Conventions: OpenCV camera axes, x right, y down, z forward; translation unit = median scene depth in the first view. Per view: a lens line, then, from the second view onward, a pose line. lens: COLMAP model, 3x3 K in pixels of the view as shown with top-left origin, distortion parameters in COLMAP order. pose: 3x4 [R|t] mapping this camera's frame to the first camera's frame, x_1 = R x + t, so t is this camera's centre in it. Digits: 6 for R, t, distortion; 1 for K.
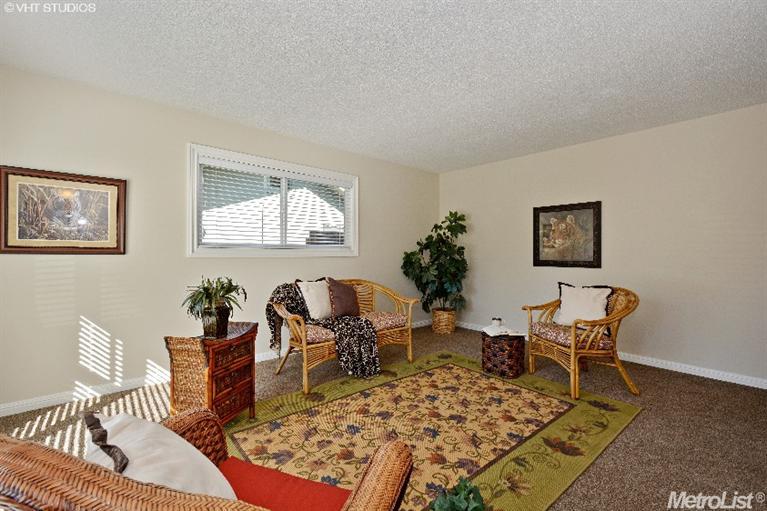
lens RADIAL K [[334.0, 0, 385.4], [0, 334.0, 251.0], [0, 0, 1]] dist [0.000112, -0.000637]
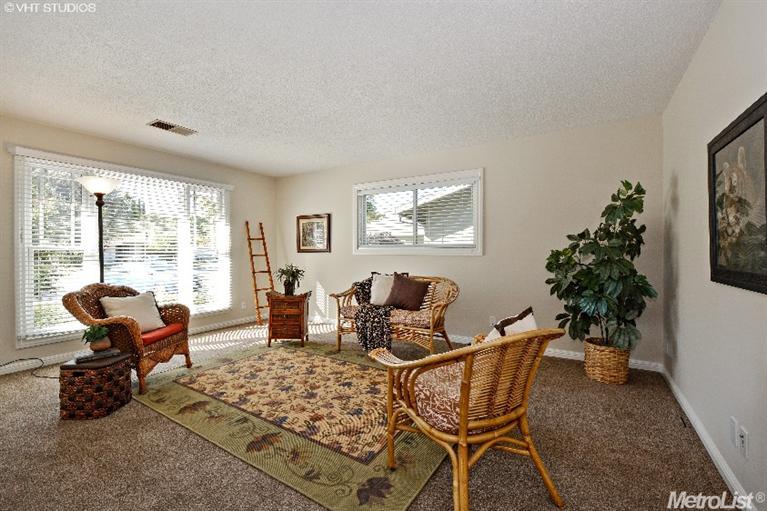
lens RADIAL K [[334.0, 0, 385.4], [0, 334.0, 251.0], [0, 0, 1]] dist [0.000112, -0.000637]
pose [[0.294695, -0.009136, -0.955548, 1.329828], [0.002366, 0.999958, -0.008831, 0.021107], [0.955589, 0.000342, 0.294704, 0.879339]]
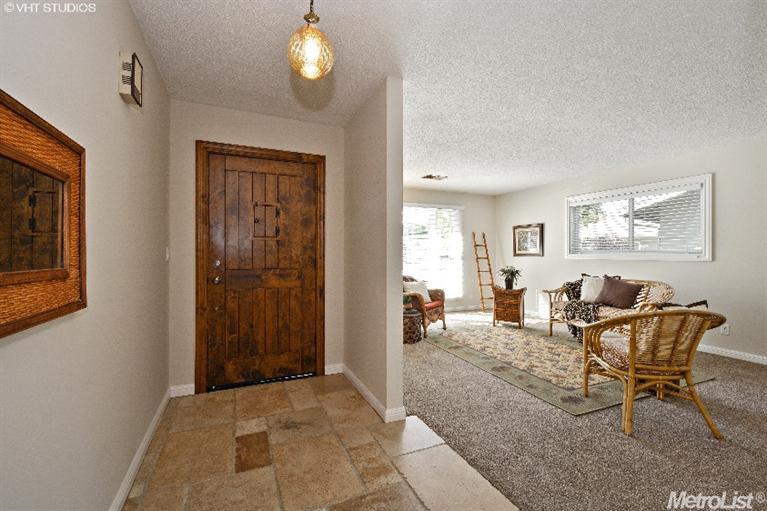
lens RADIAL K [[334.0, 0, 385.4], [0, 334.0, 251.0], [0, 0, 1]] dist [0.000112, -0.000637]
pose [[-0.299537, -0.015188, -0.953964, 1.946616], [-0.006901, 0.999882, -0.013752, 0.011033], [0.954060, 0.002464, -0.299606, 0.791271]]
